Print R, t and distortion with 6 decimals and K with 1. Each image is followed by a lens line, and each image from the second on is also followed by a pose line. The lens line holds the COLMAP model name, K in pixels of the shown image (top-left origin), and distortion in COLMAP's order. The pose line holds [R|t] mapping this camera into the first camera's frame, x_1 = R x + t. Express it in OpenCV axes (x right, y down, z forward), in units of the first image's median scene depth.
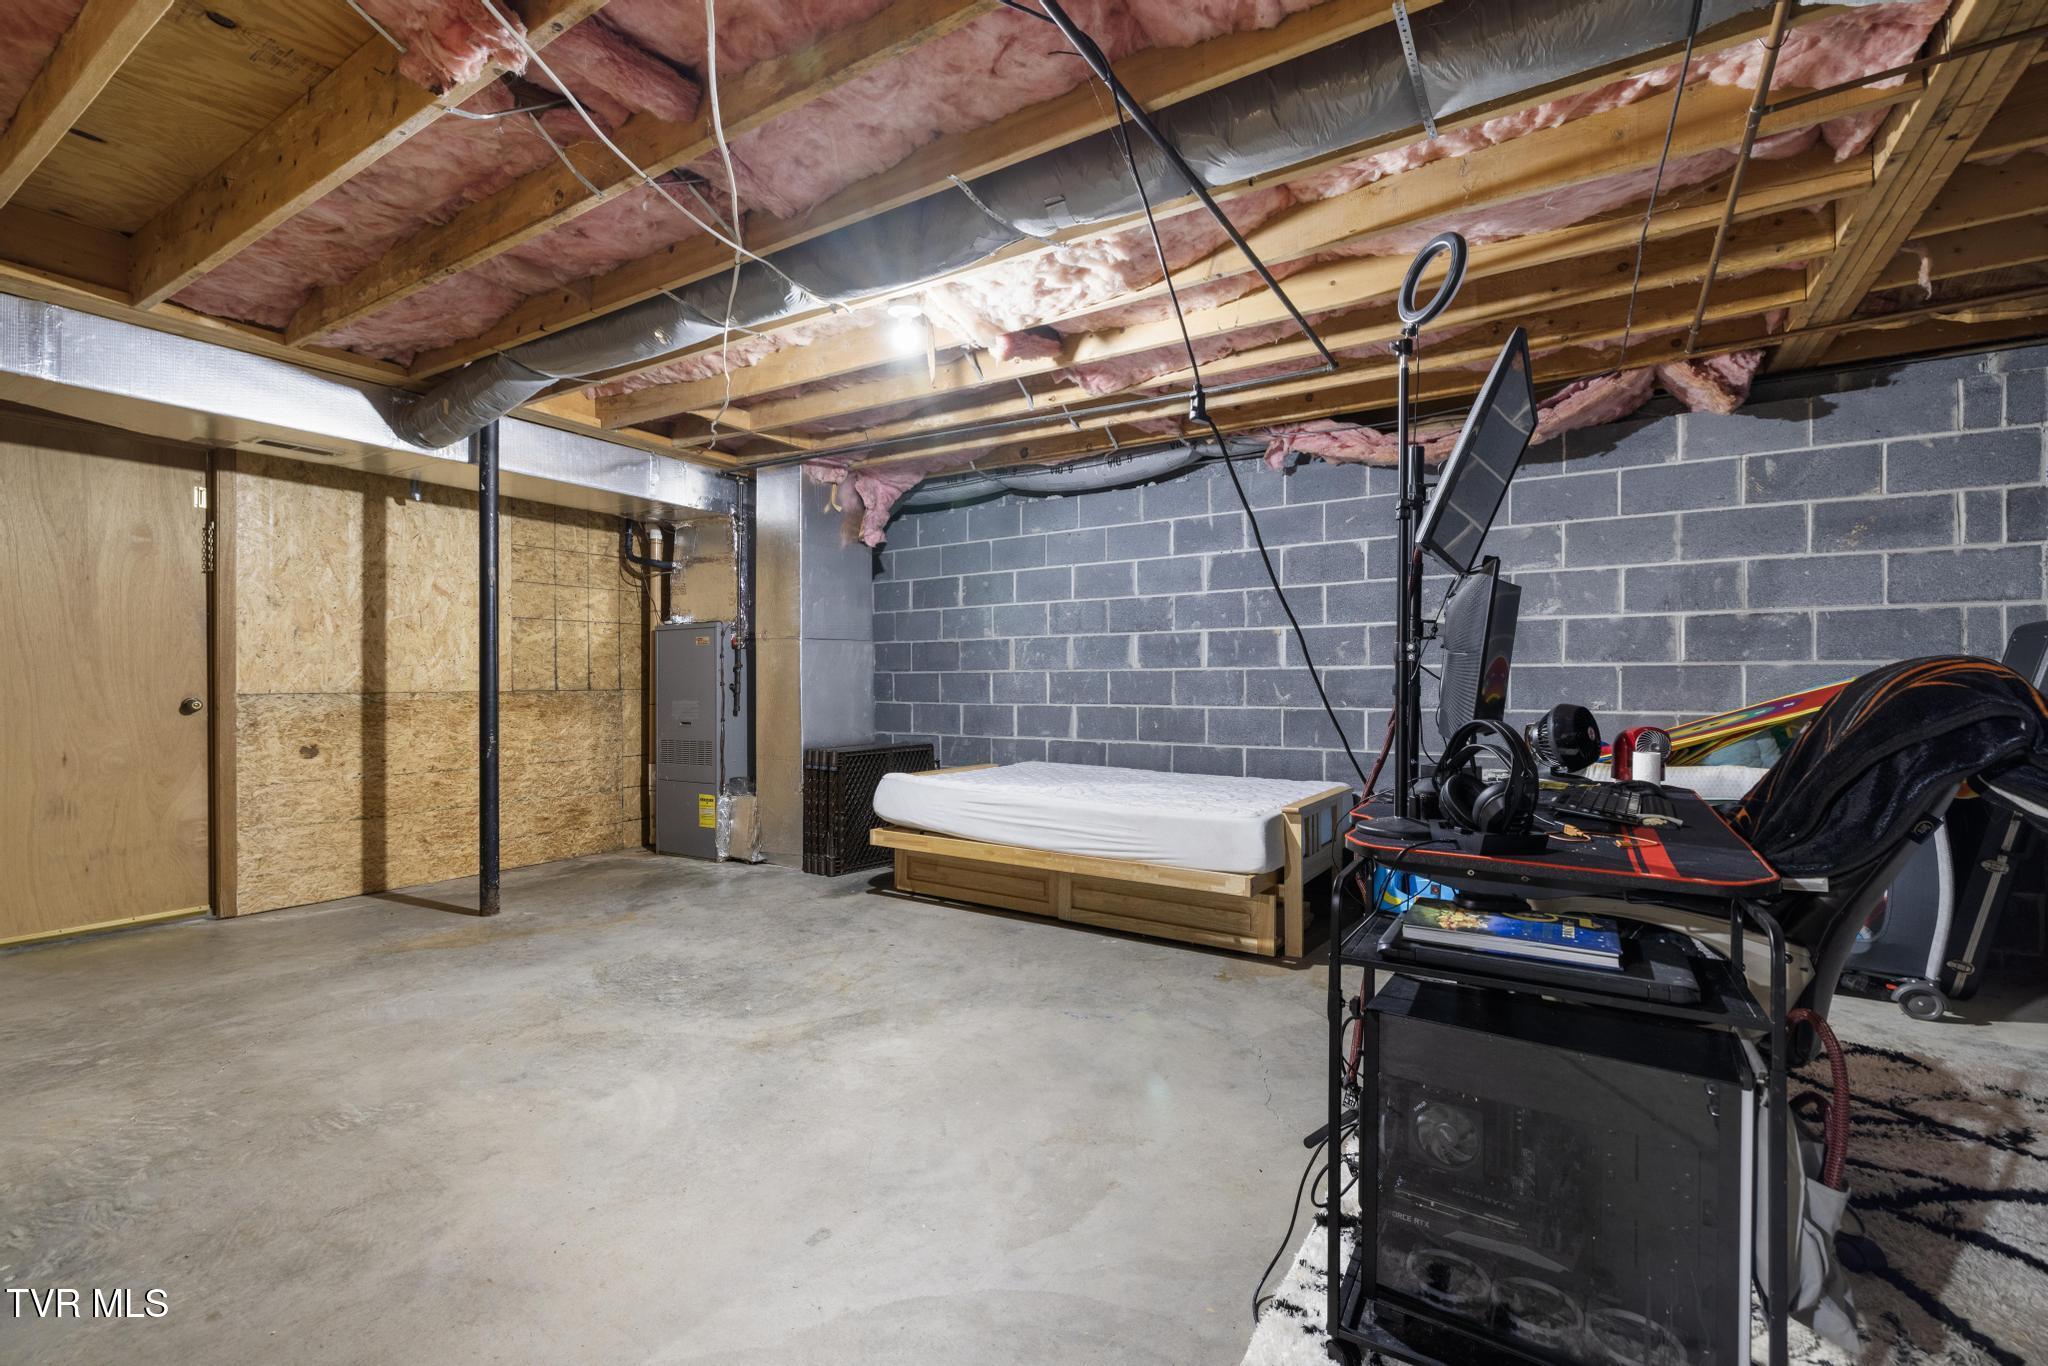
lens RADIAL K [[870.8, 0, 1025.9], [0, 870.8, 676.8], [0, 0, 1]] dist [-0.000167, 0.000112]
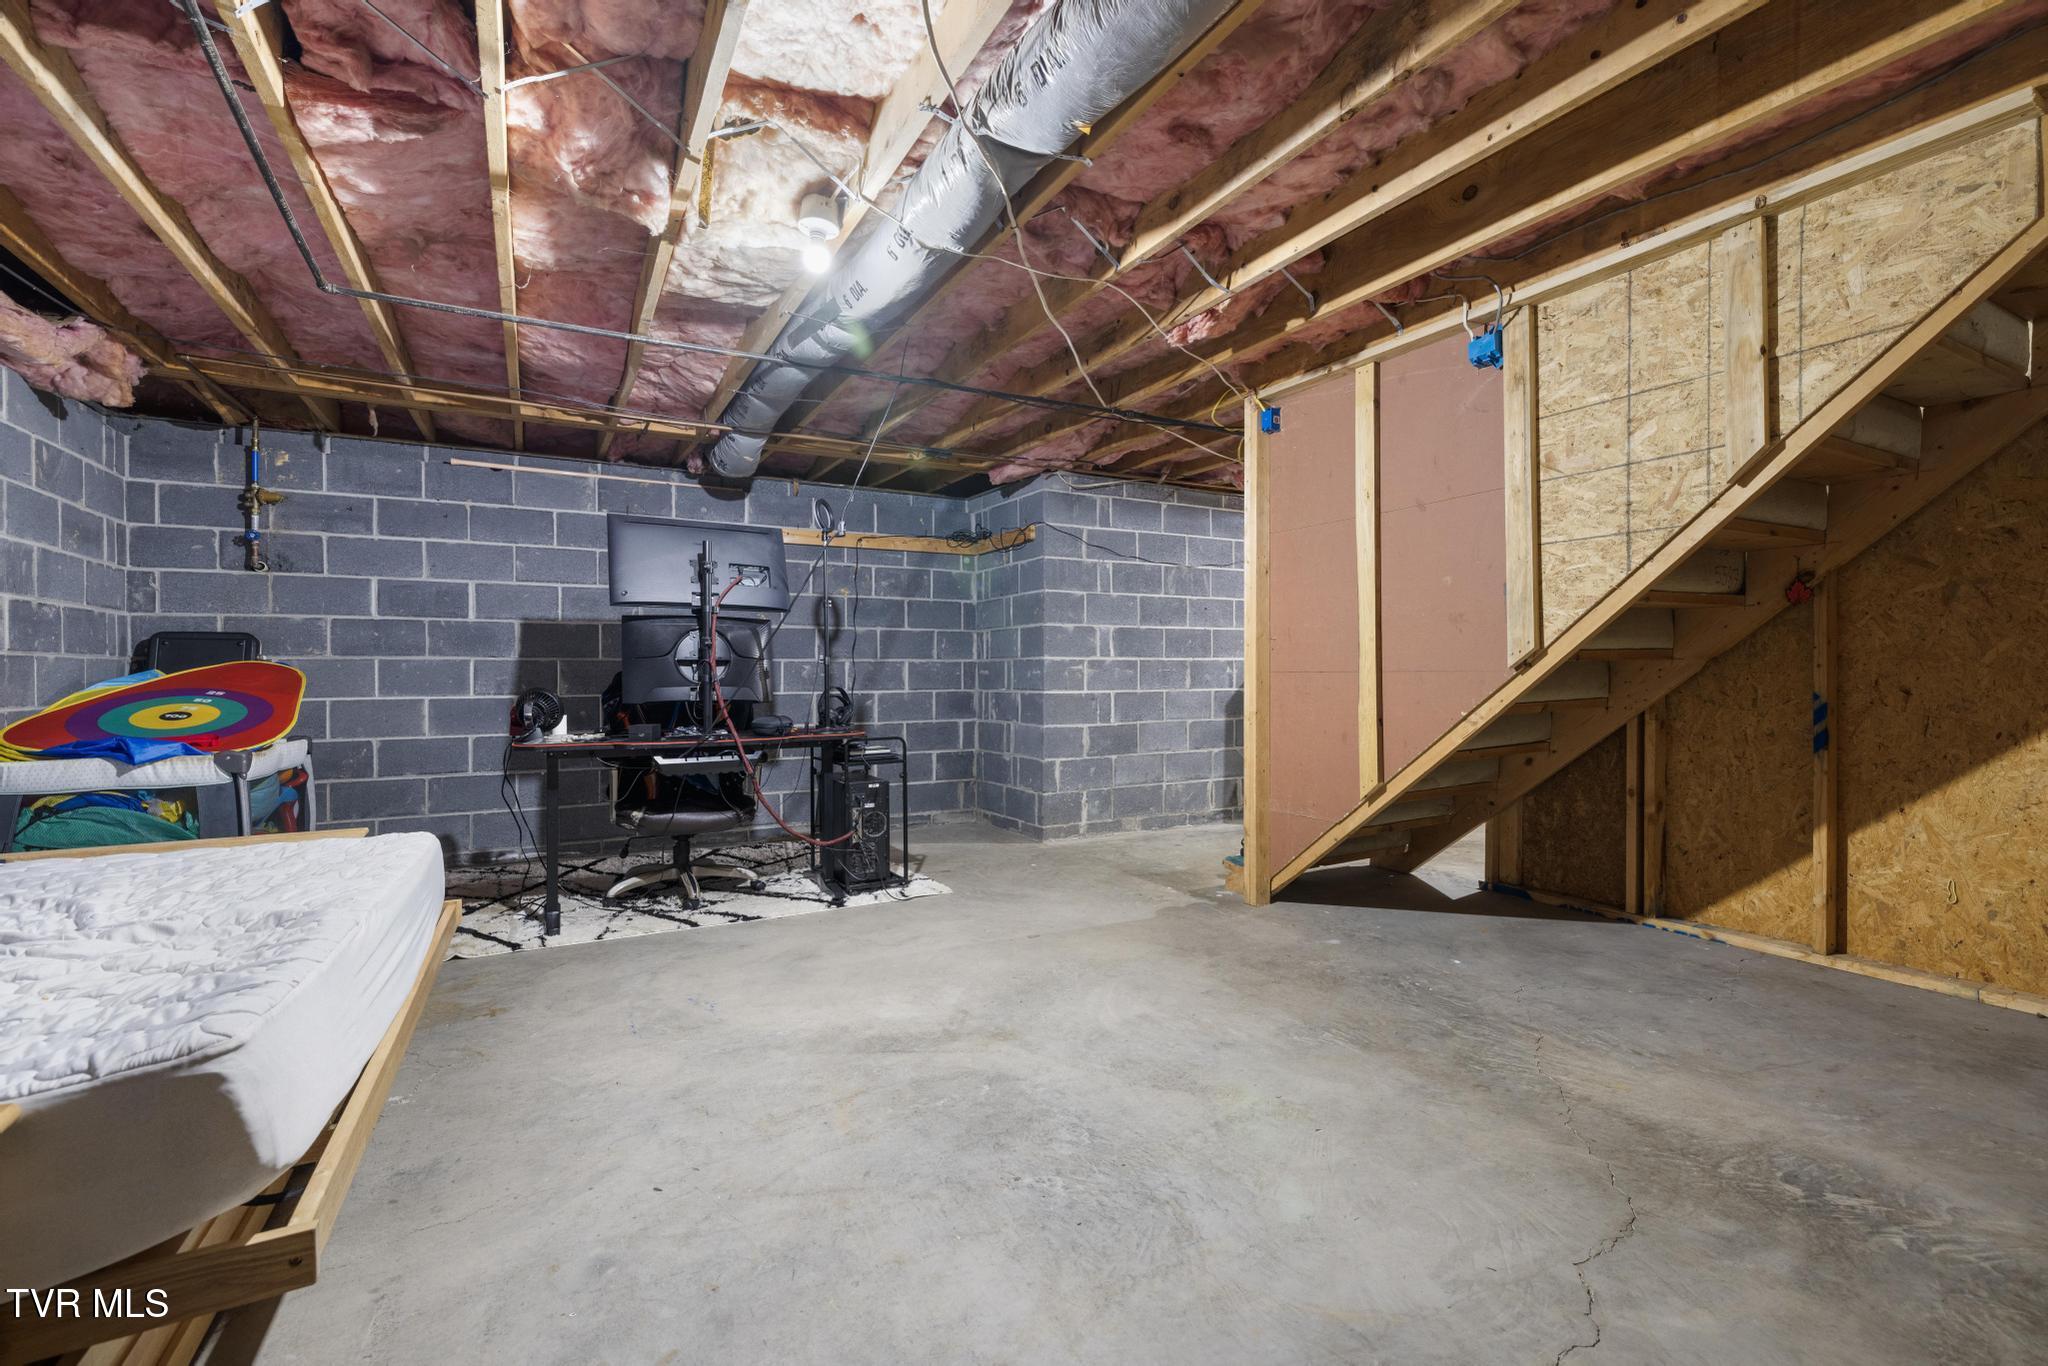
lens RADIAL K [[870.8, 0, 1025.9], [0, 870.8, 676.8], [0, 0, 1]] dist [-0.000167, 0.000112]
pose [[-0.871809, -0.000109, 0.489845, -0.760952], [-0.002141, 0.999991, -0.003588, 0.016476], [-0.489841, -0.004177, -0.871802, 1.730875]]
